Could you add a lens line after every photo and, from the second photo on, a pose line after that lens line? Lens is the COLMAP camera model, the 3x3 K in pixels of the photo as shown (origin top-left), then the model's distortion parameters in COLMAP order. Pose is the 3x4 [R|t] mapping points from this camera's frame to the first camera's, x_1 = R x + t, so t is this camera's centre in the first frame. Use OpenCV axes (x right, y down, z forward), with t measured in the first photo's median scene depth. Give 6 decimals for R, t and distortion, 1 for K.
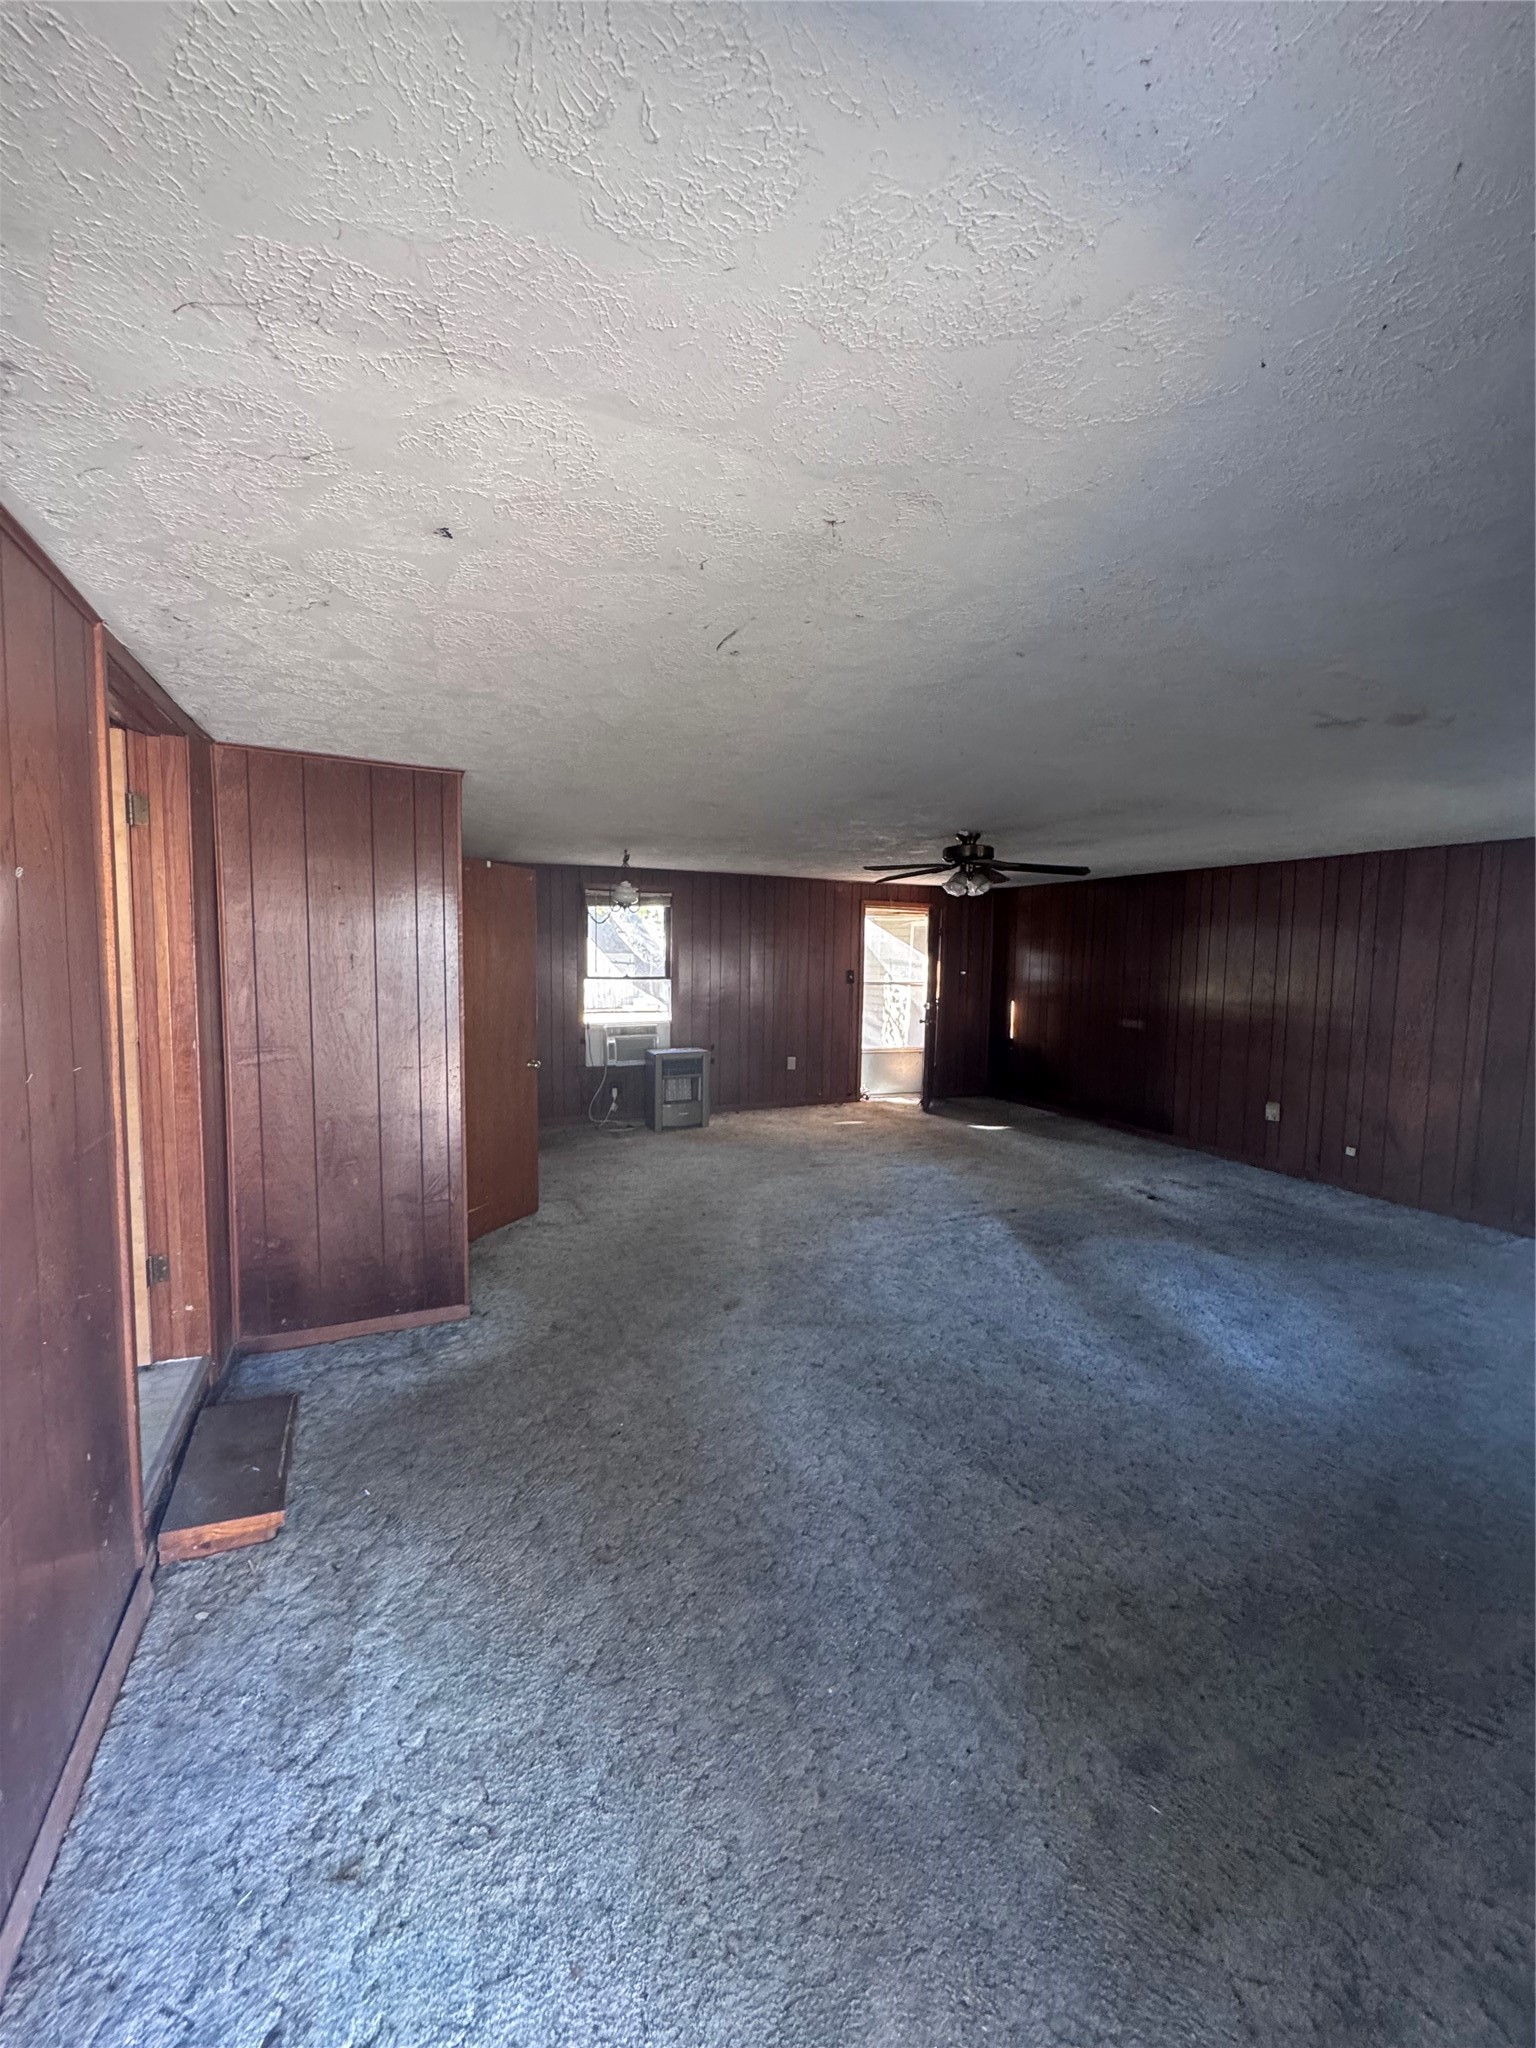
lens RADIAL K [[813.9, 0, 768.0], [0, 813.9, 1024.0], [0, 0, 1]] dist [-0.001556, -0.000095]
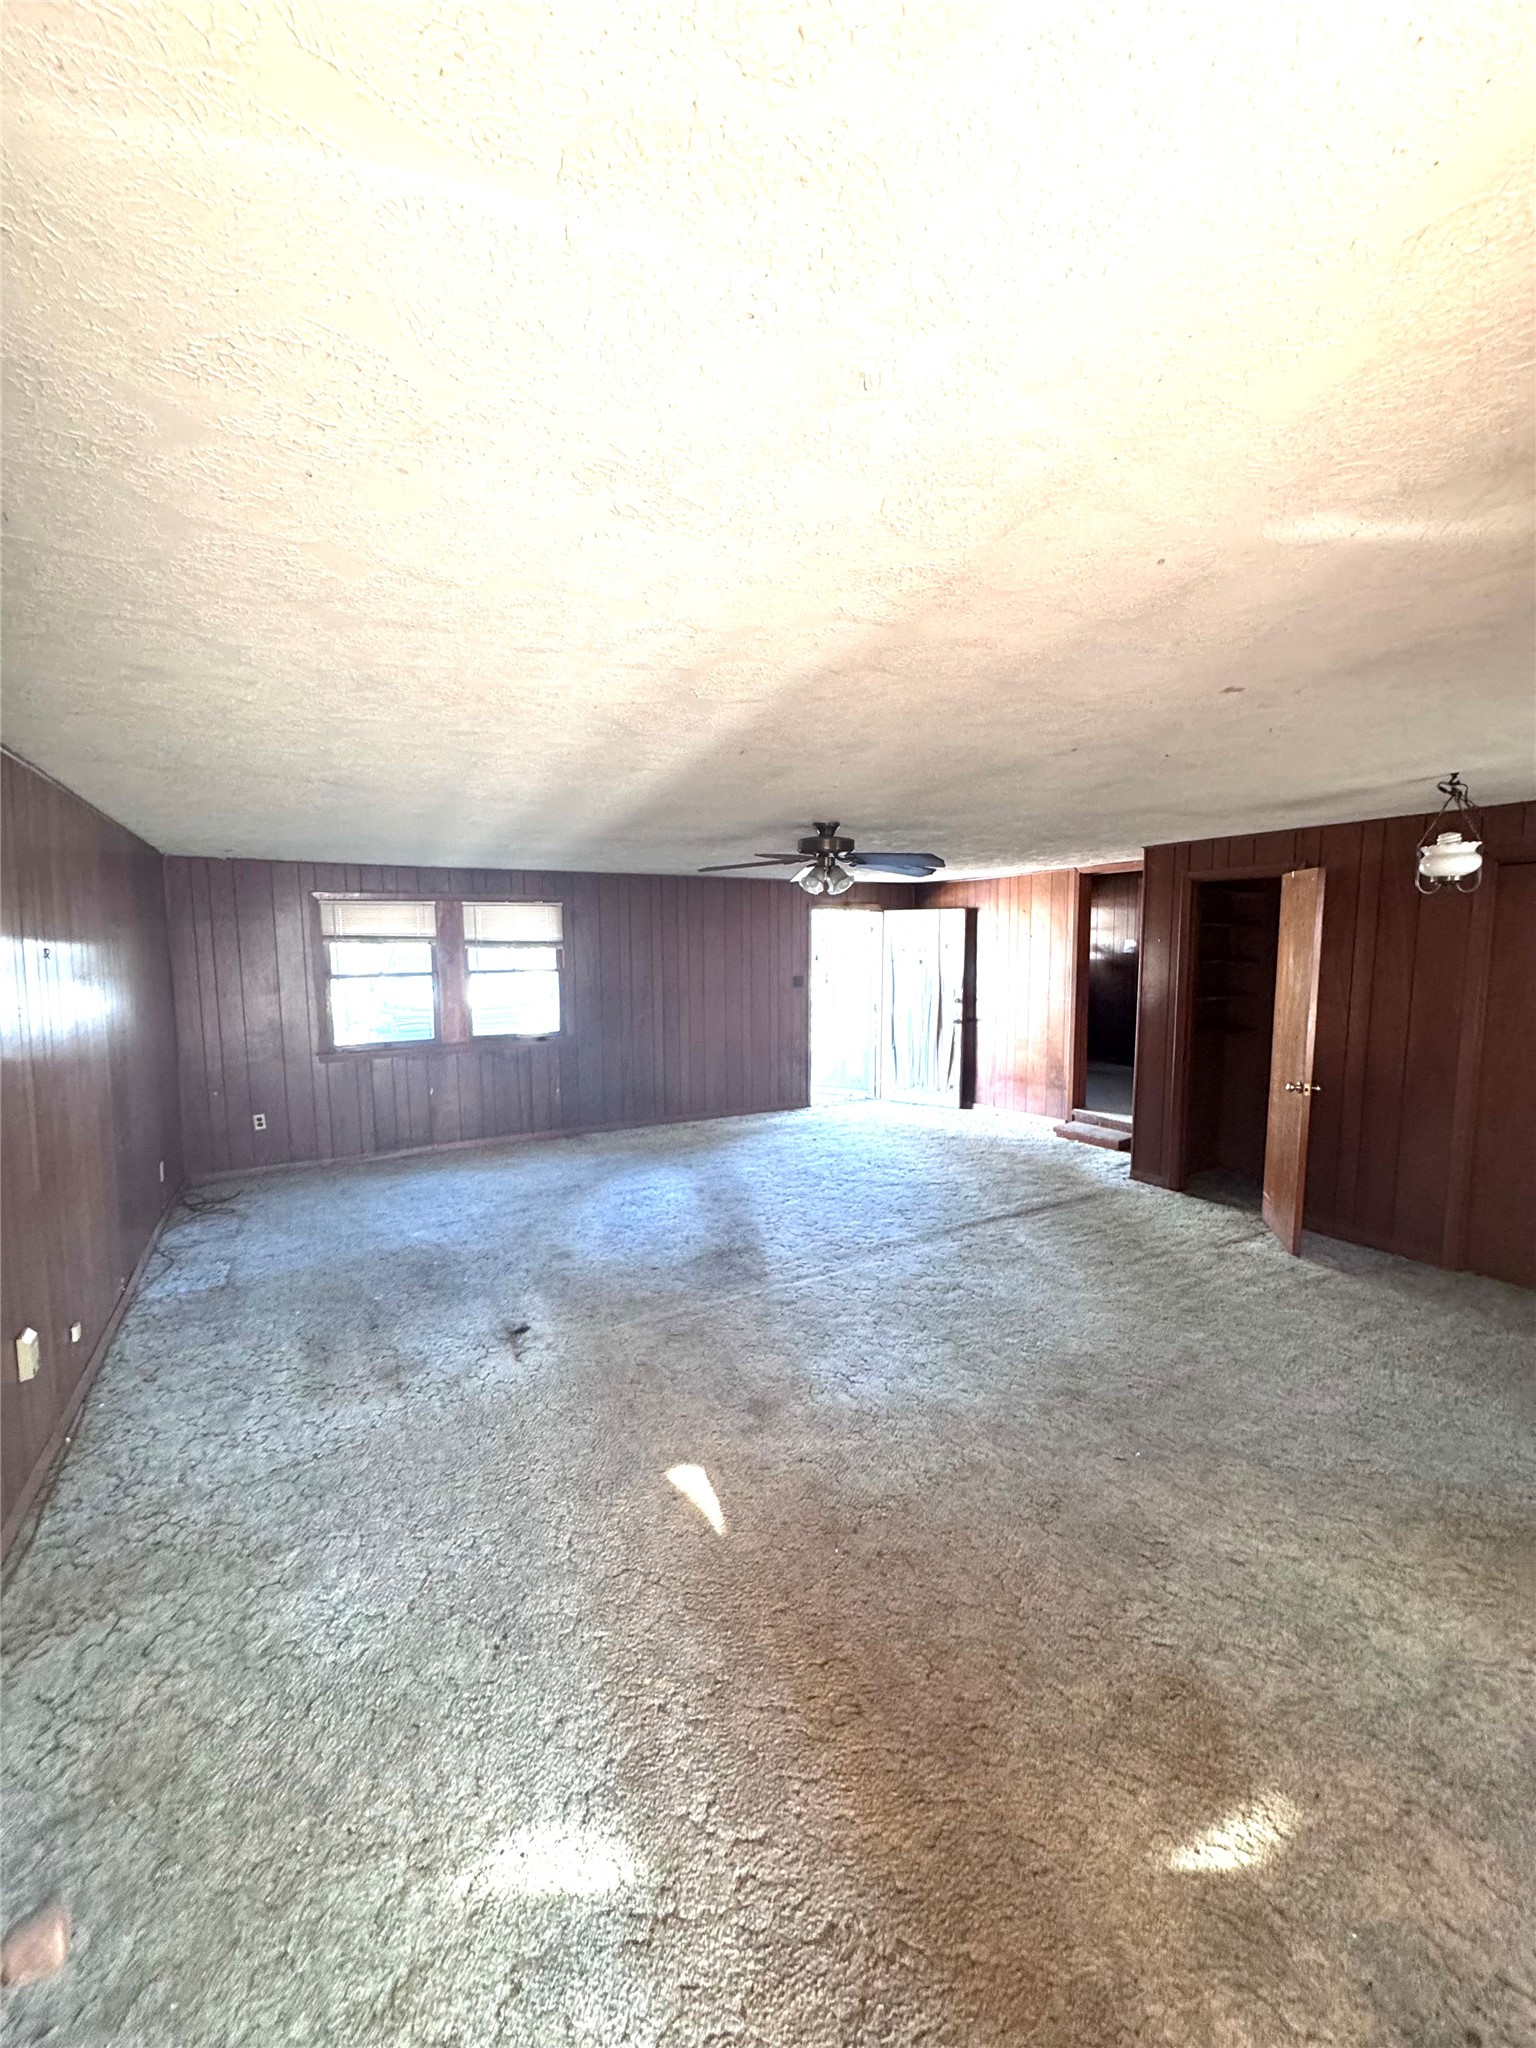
lens RADIAL K [[813.9, 0, 768.0], [0, 813.9, 1024.0], [0, 0, 1]] dist [-0.001556, -0.000095]
pose [[-0.995679, 0.003826, -0.092779, 0.360079], [-0.013438, 0.982697, 0.184733, -0.168524], [0.091881, 0.185181, -0.978400, 1.750931]]
